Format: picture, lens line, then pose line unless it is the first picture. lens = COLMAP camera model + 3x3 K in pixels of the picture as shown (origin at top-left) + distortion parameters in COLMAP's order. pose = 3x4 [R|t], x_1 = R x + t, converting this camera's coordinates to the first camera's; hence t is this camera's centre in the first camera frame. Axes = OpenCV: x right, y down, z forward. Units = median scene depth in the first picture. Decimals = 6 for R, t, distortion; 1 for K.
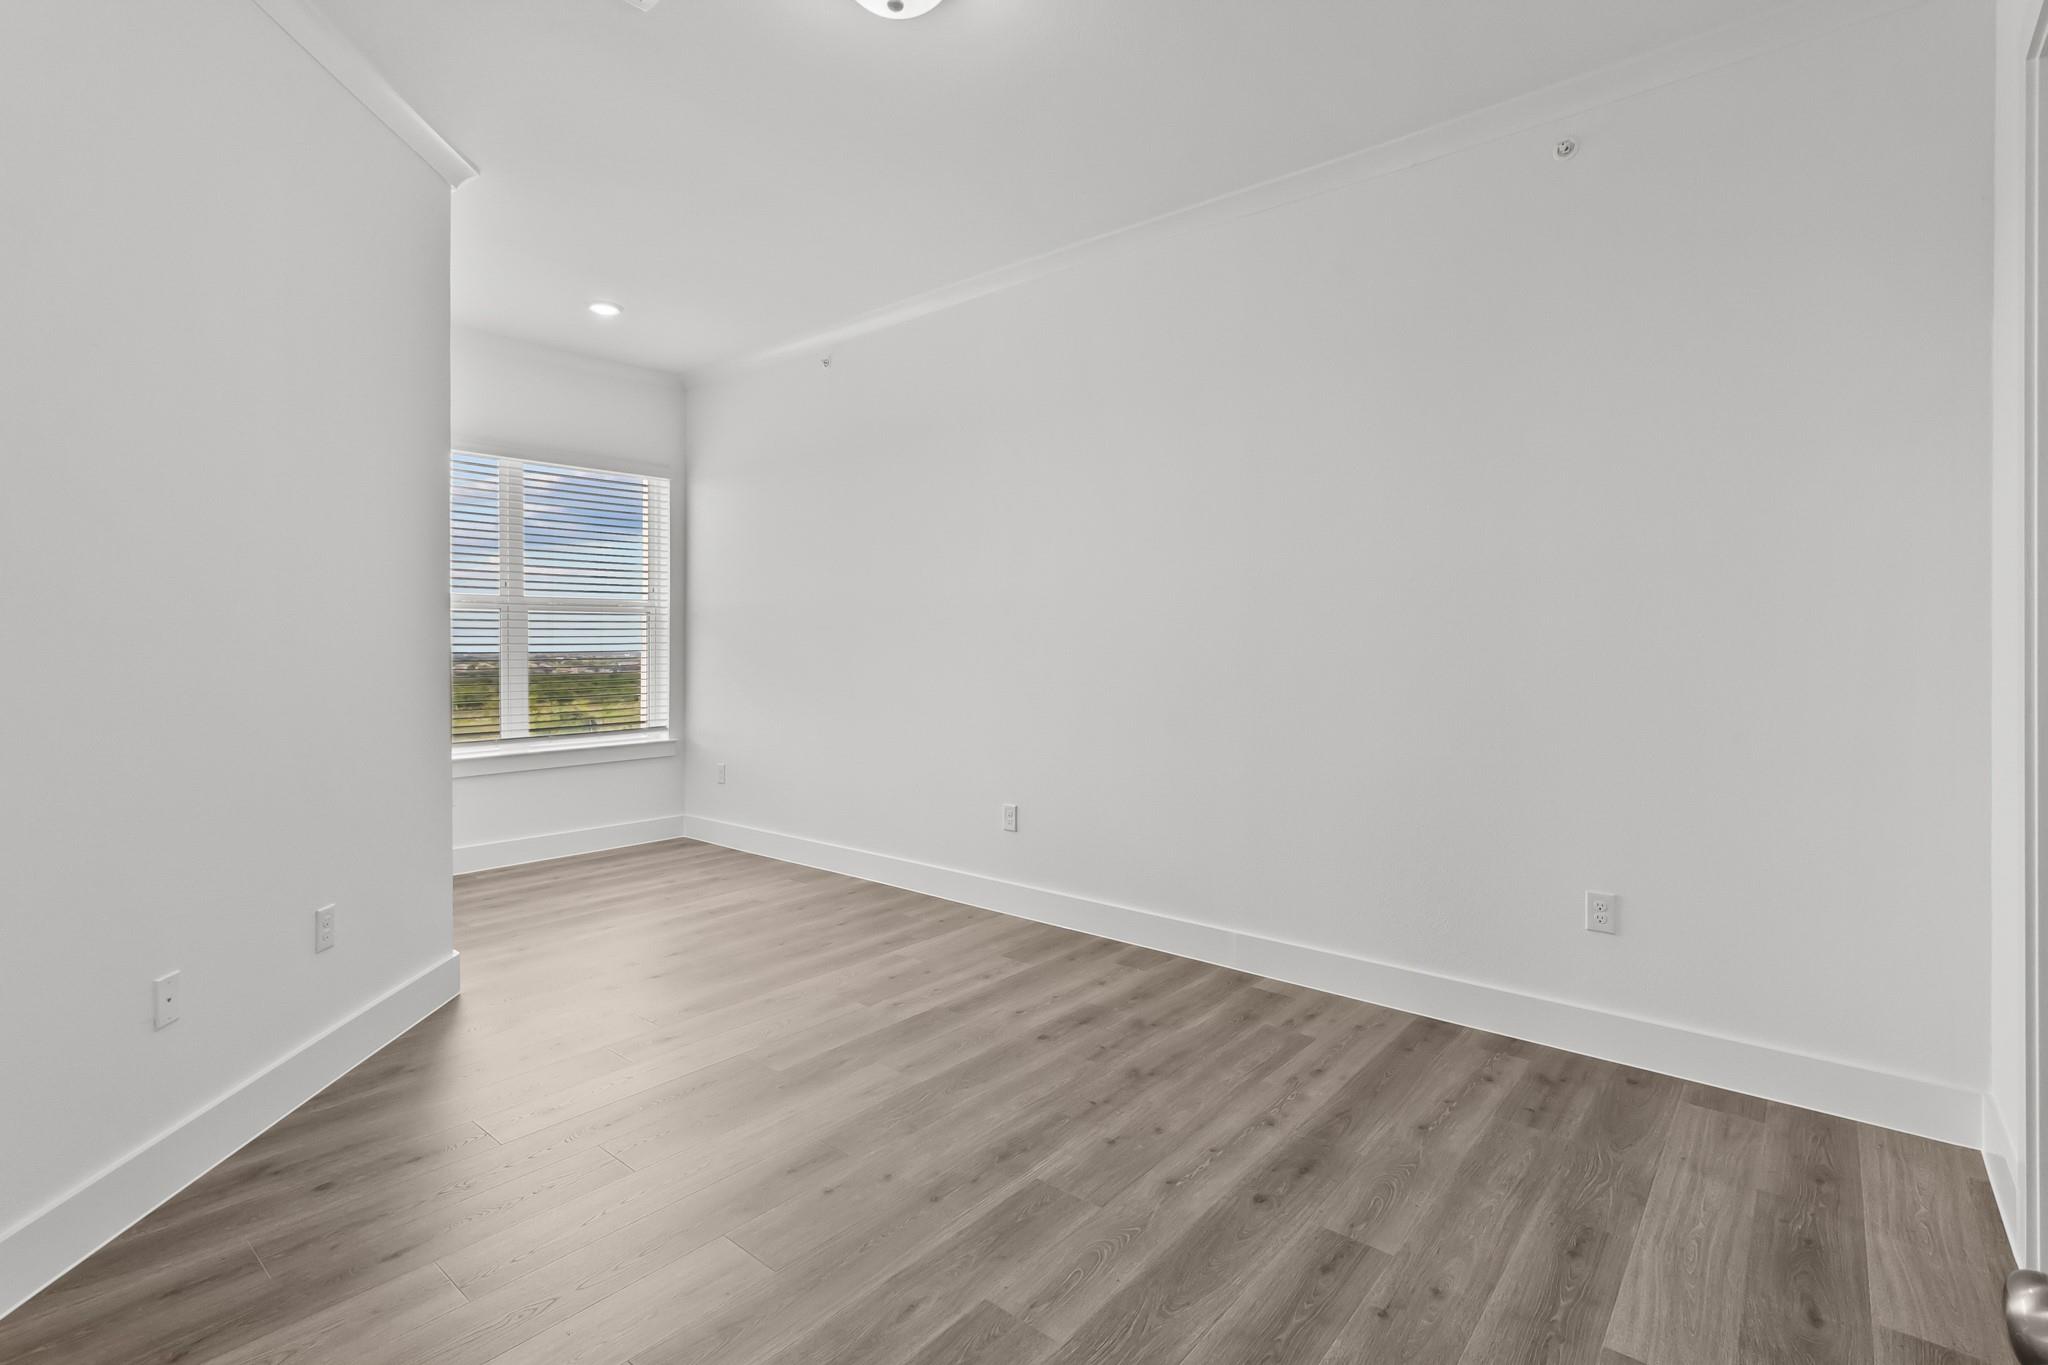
lens RADIAL K [[958.8, 0, 1019.1], [0, 958.8, 654.5], [0, 0, 1]] dist [0.002147, -0.000502]
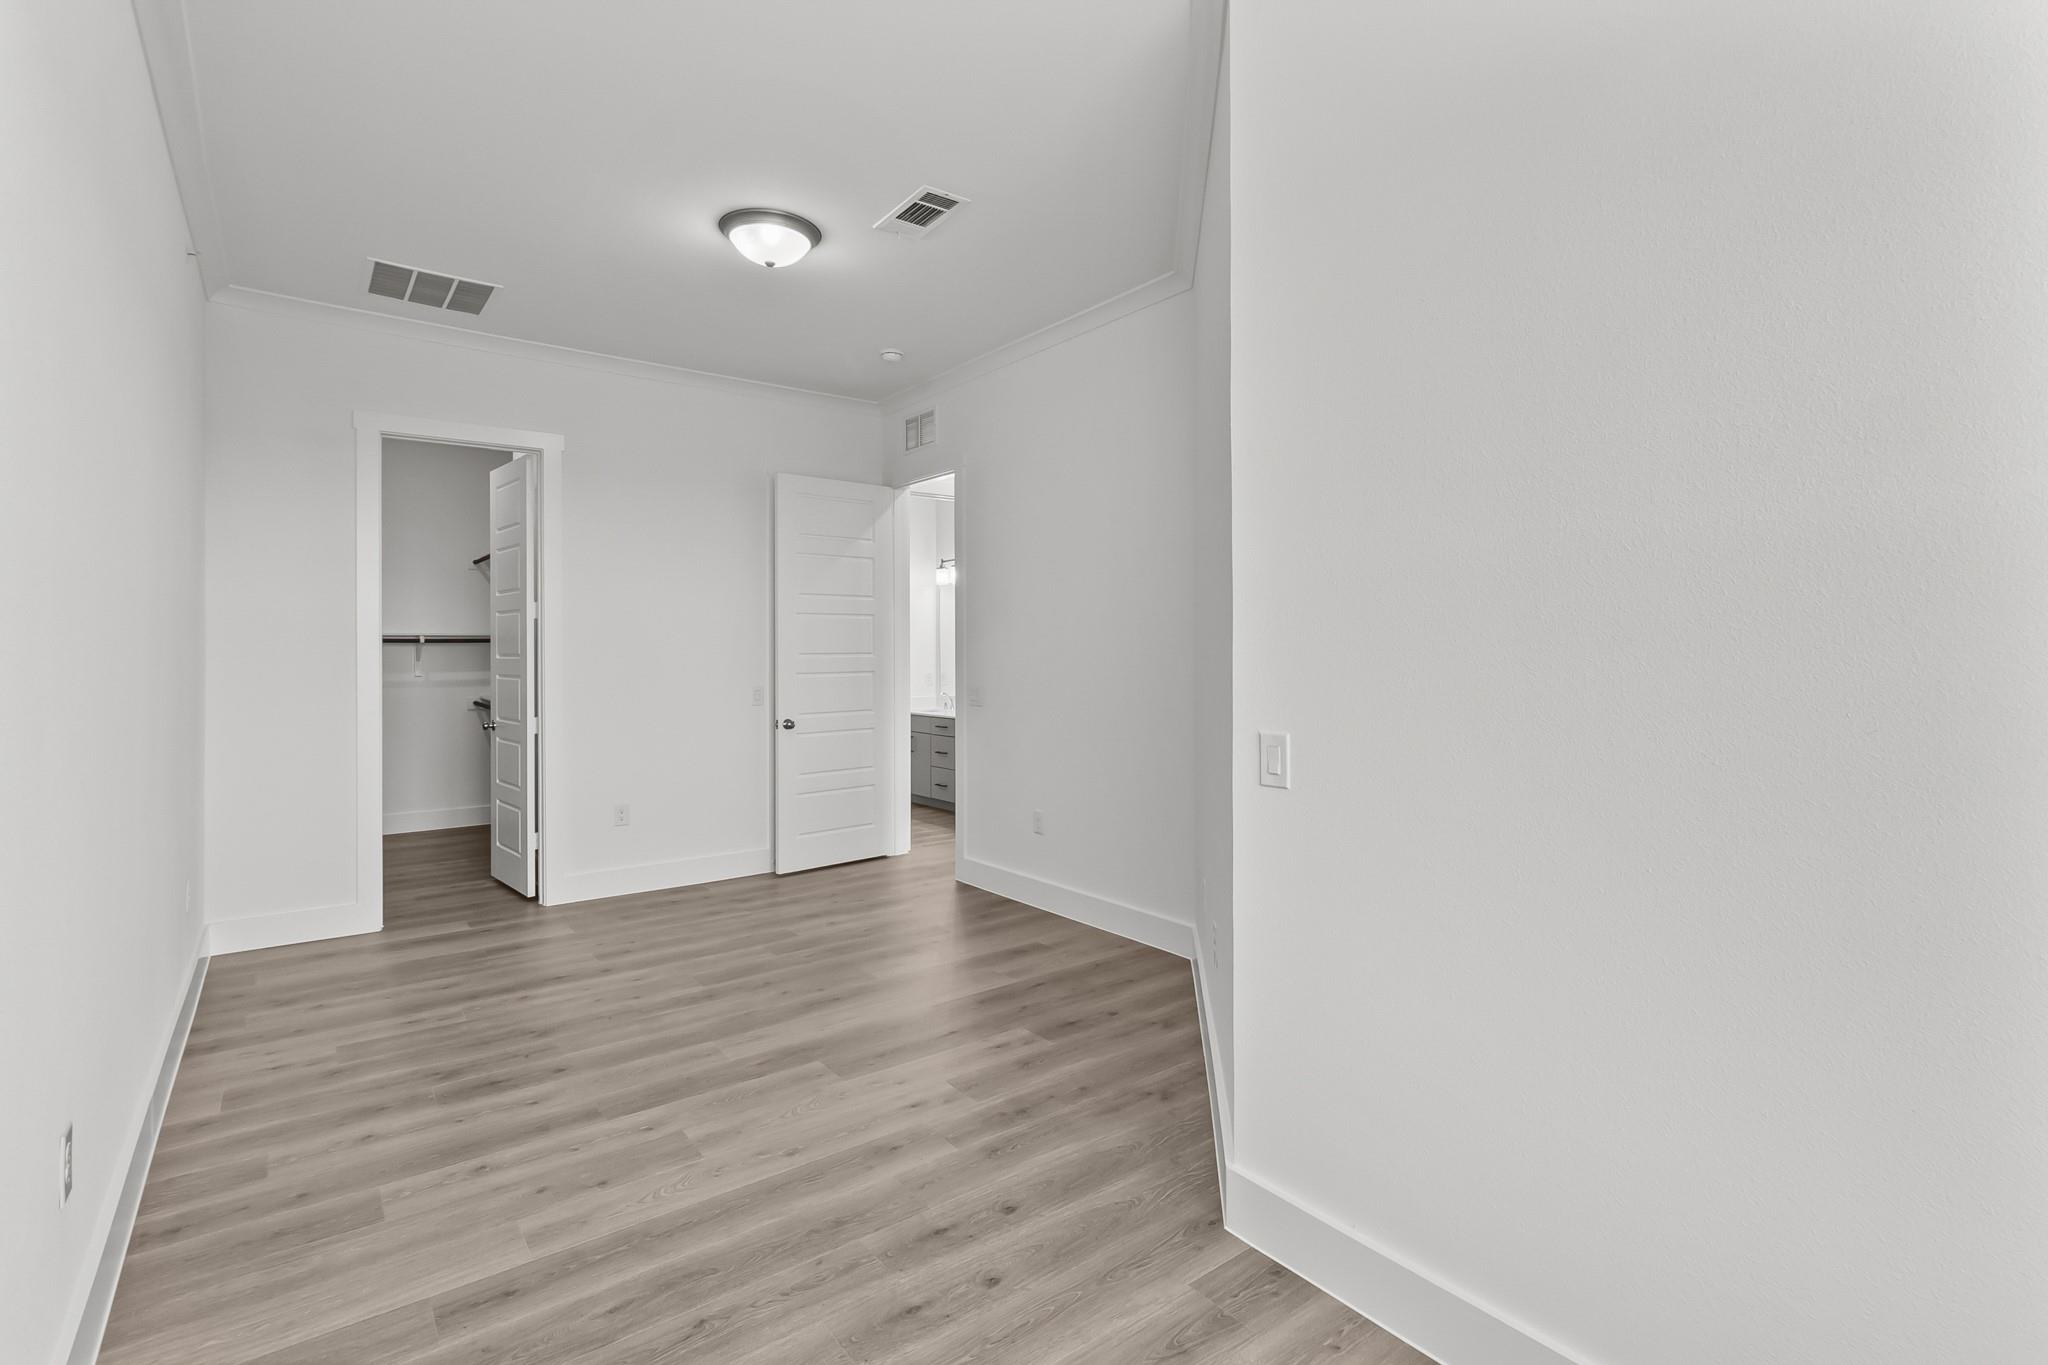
lens RADIAL K [[944.8, 0, 1036.7], [0, 944.8, 664.5], [0, 0, 1]] dist [0.000591, 0.000176]
pose [[-0.979801, -0.002496, 0.199962, -0.658512], [0.002348, 0.999710, 0.023982, -0.050117], [-0.199963, 0.023967, -0.979510, 1.844830]]
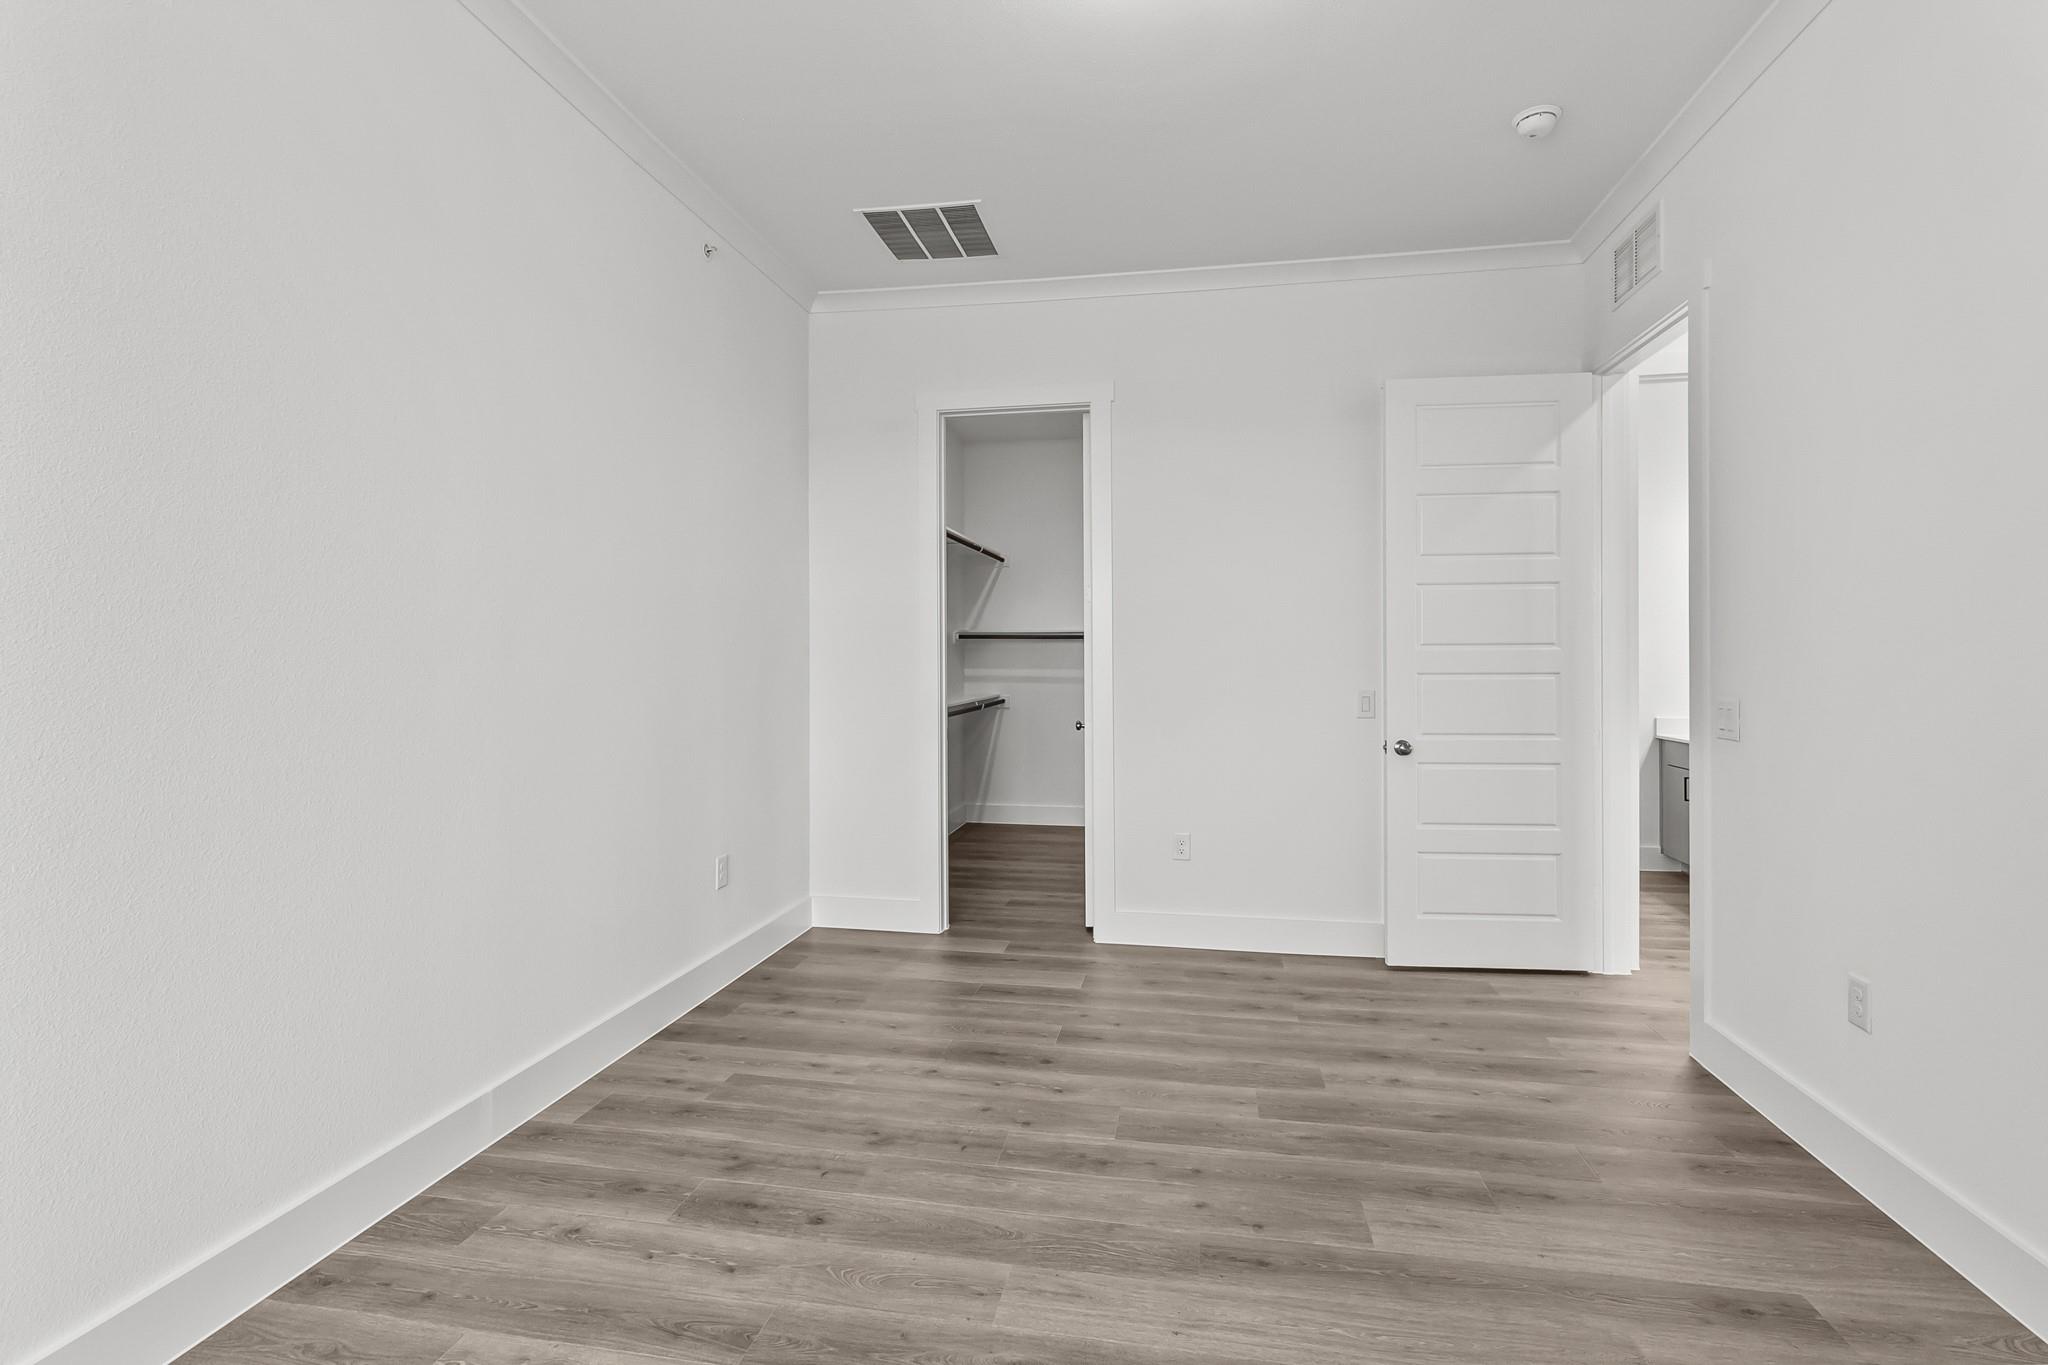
lens RADIAL K [[944.8, 0, 1036.7], [0, 944.8, 664.5], [0, 0, 1]] dist [0.000591, 0.000176]
pose [[-0.503662, -0.005741, 0.863882, -0.652106], [0.007319, 0.999914, 0.010912, -0.018381], [-0.863870, 0.011818, -0.503577, 1.194470]]
